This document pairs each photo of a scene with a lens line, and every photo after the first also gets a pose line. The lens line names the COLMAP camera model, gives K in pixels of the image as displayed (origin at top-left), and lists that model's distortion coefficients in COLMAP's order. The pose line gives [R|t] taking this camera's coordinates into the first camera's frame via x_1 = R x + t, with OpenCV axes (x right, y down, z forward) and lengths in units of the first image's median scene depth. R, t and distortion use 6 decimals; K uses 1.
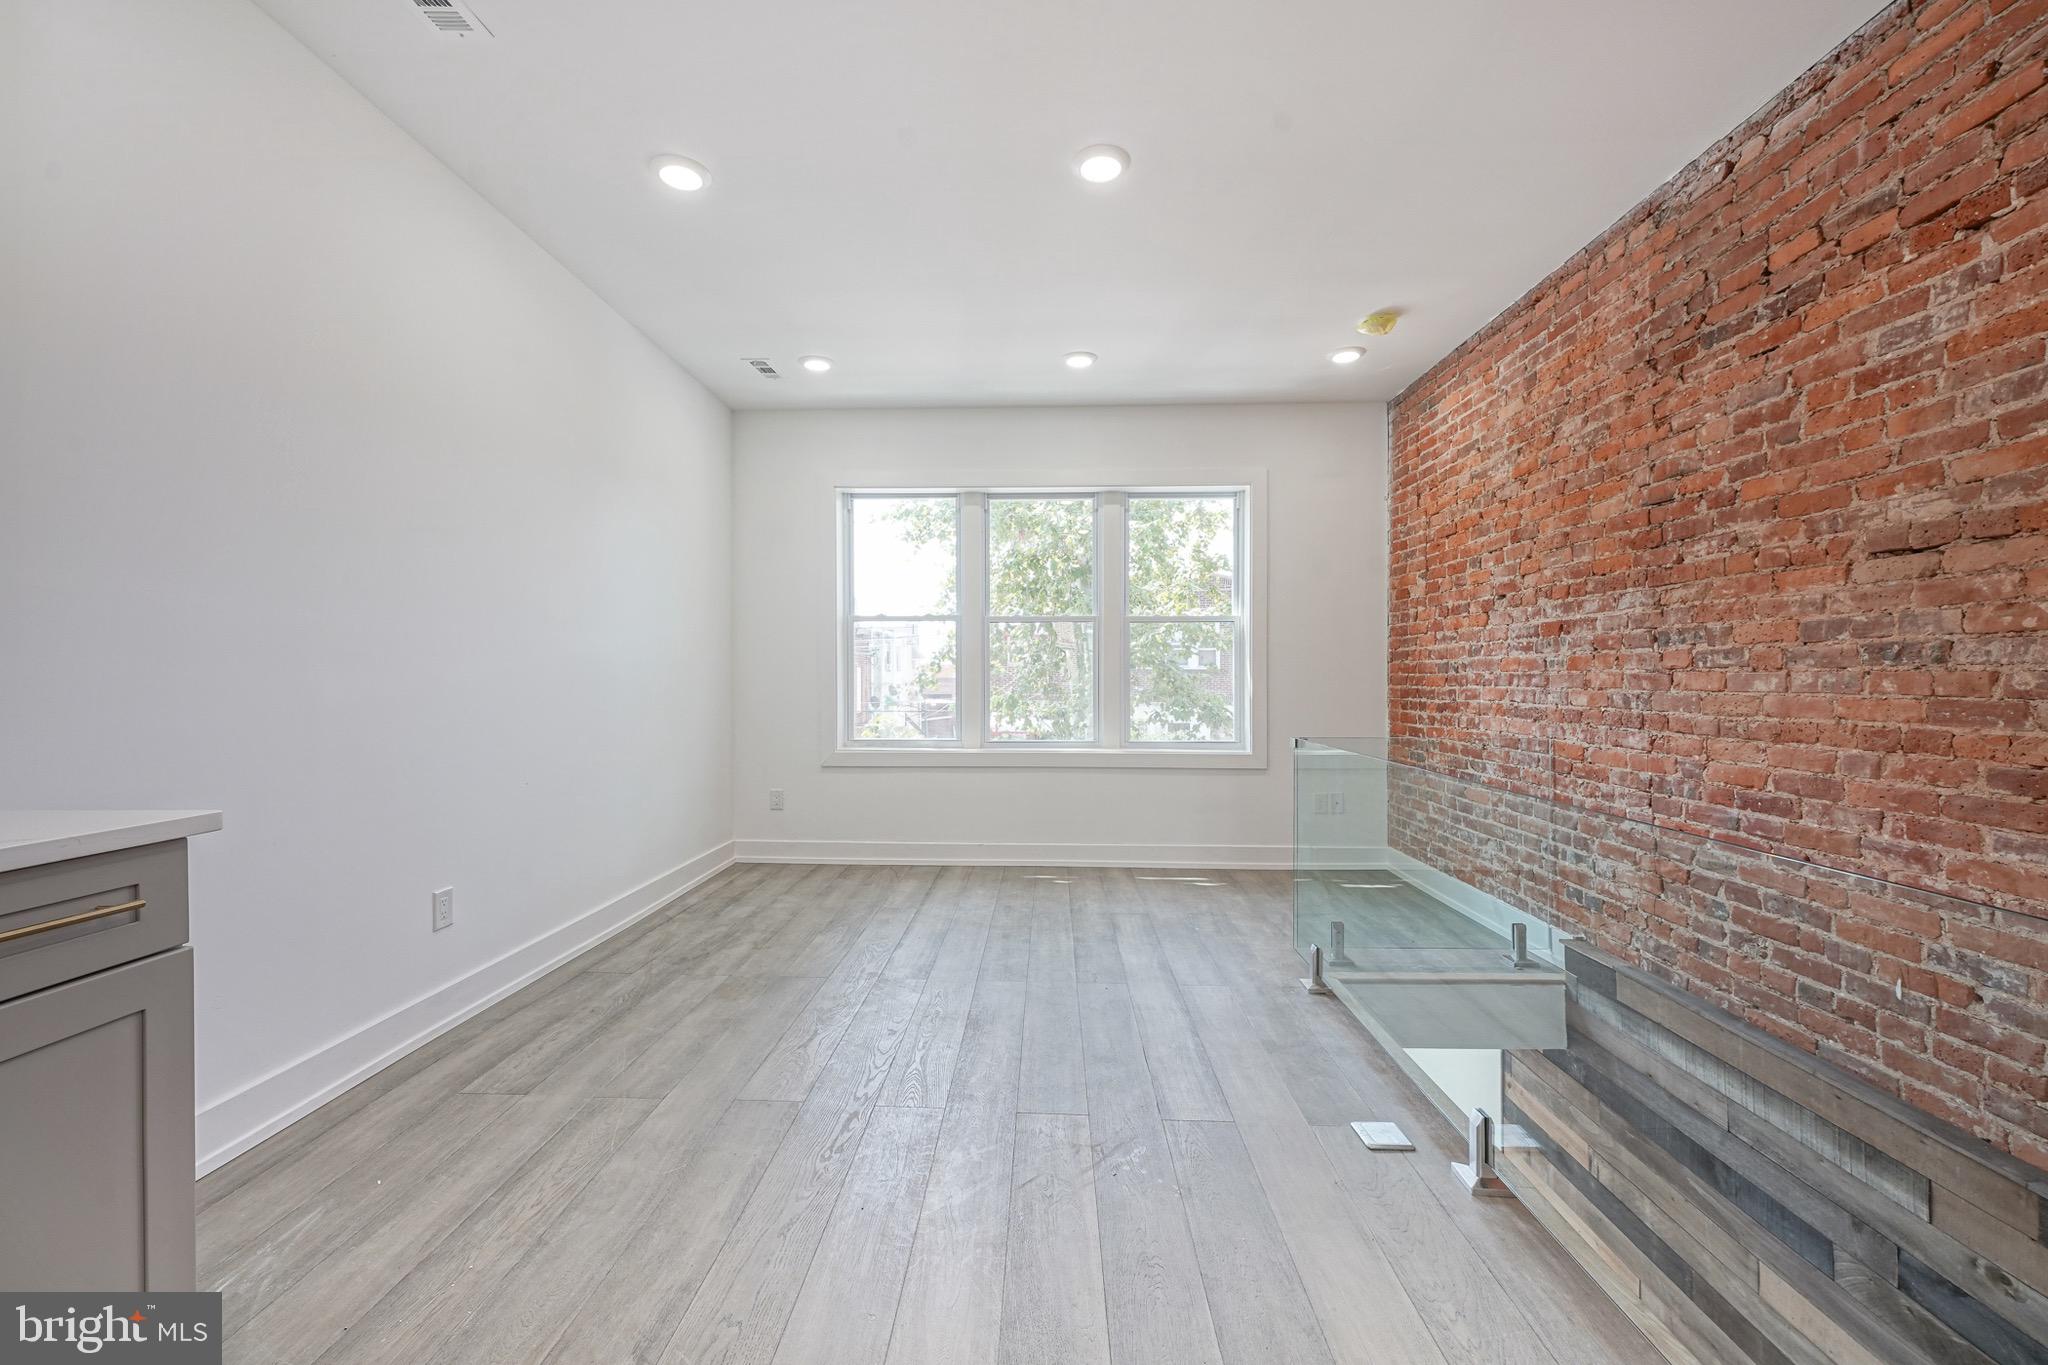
lens RADIAL K [[838.9, 0, 1033.3], [0, 838.9, 671.6], [0, 0, 1]] dist [-0.001084, 0.000339]
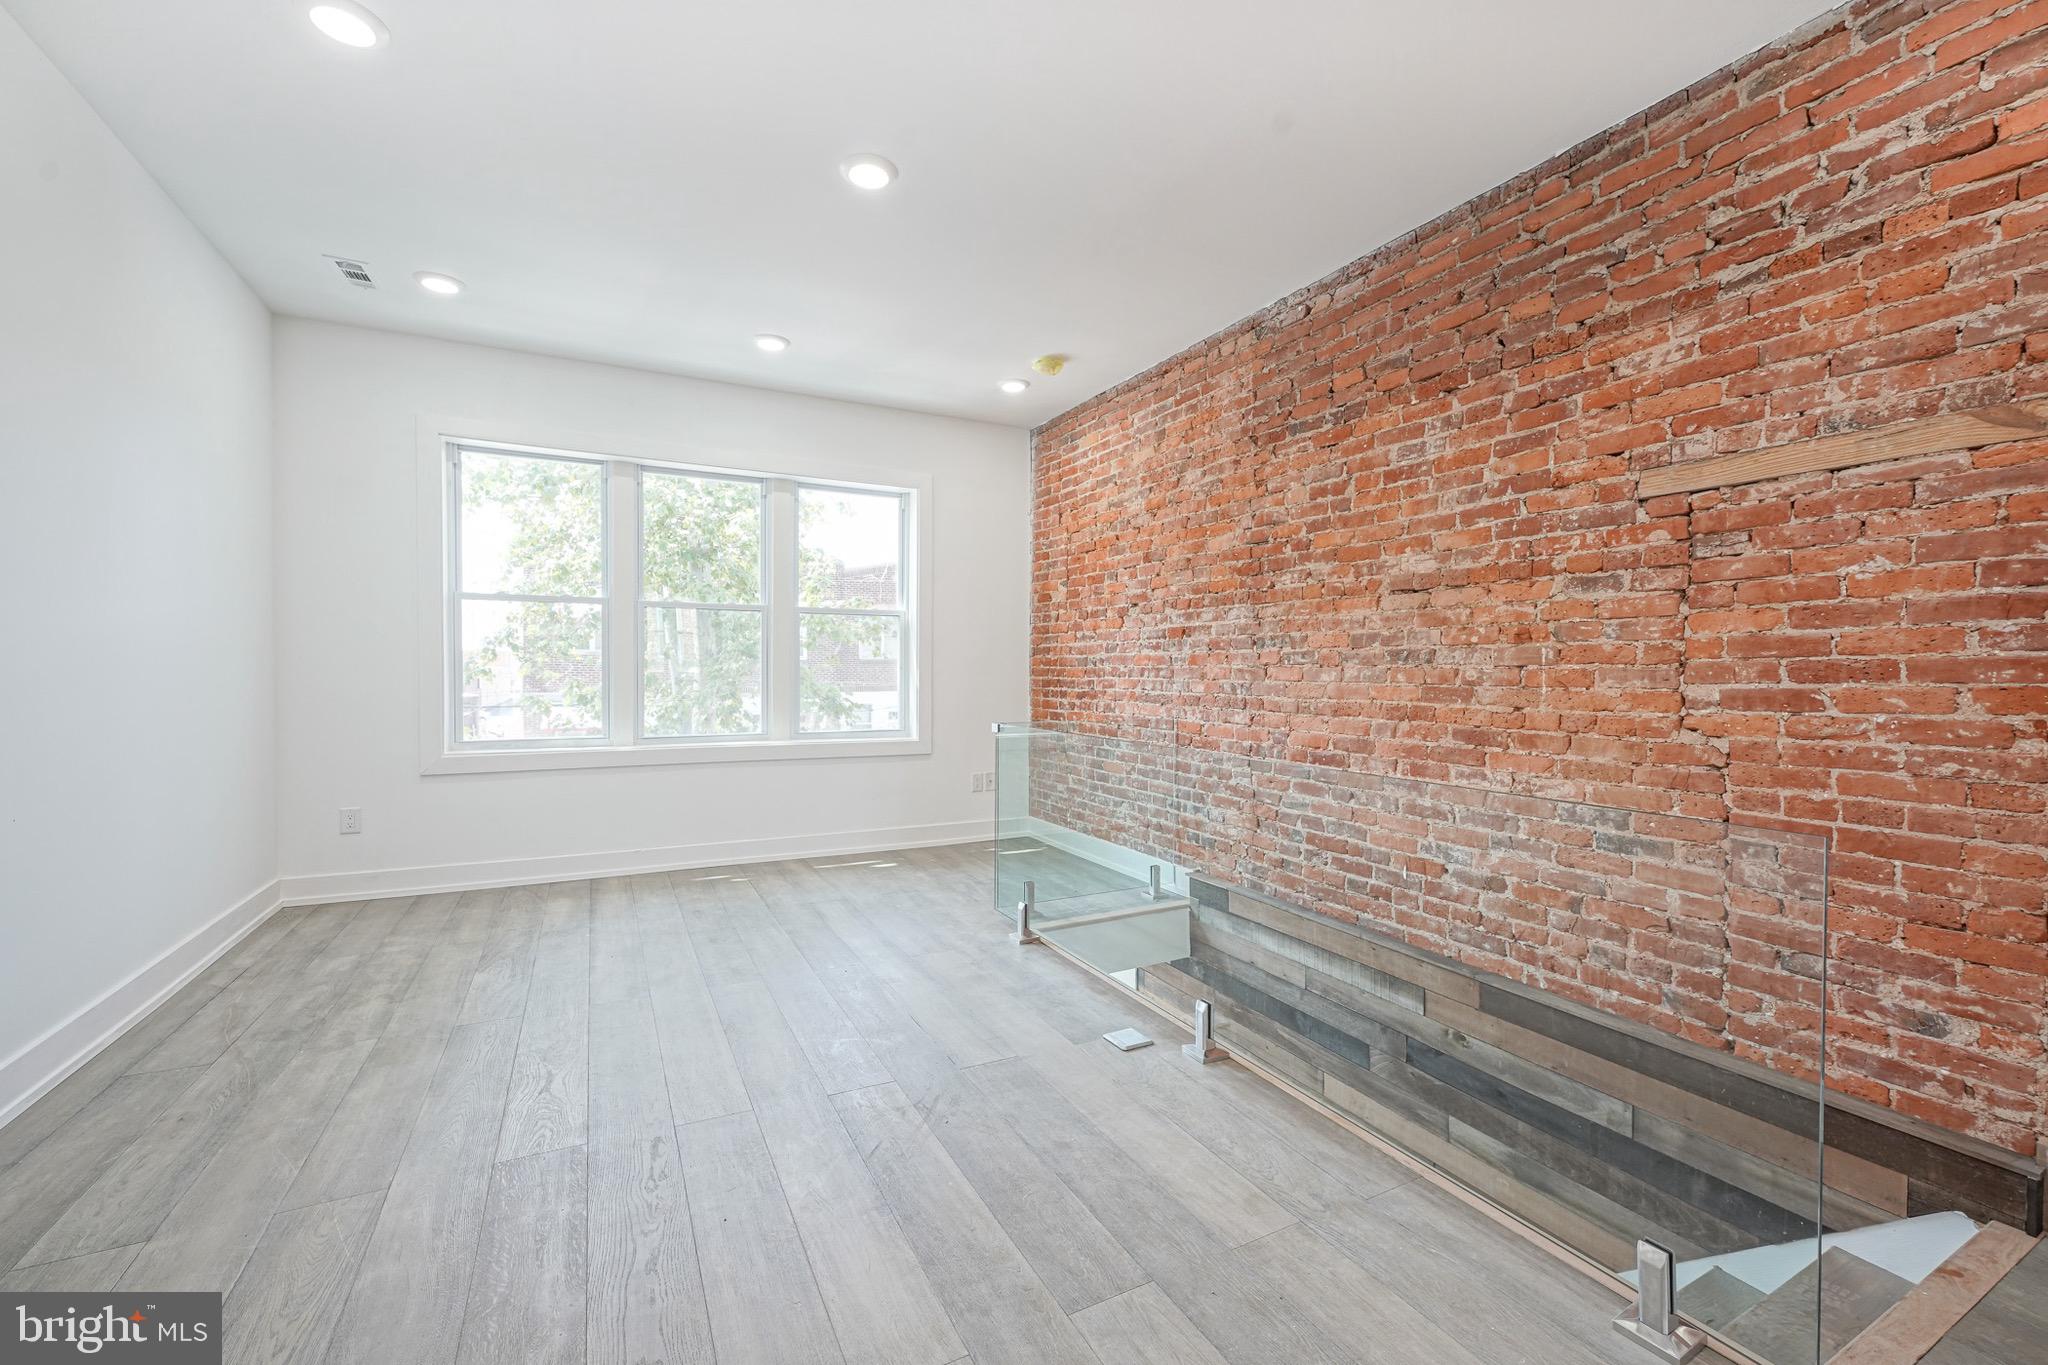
lens RADIAL K [[838.9, 0, 1033.3], [0, 838.9, 671.6], [0, 0, 1]] dist [-0.001084, 0.000339]
pose [[0.868412, 0.003119, 0.495834, -0.237828], [-0.008834, 0.999919, 0.009183, -0.001508], [-0.495765, -0.012355, 0.868369, -0.003543]]
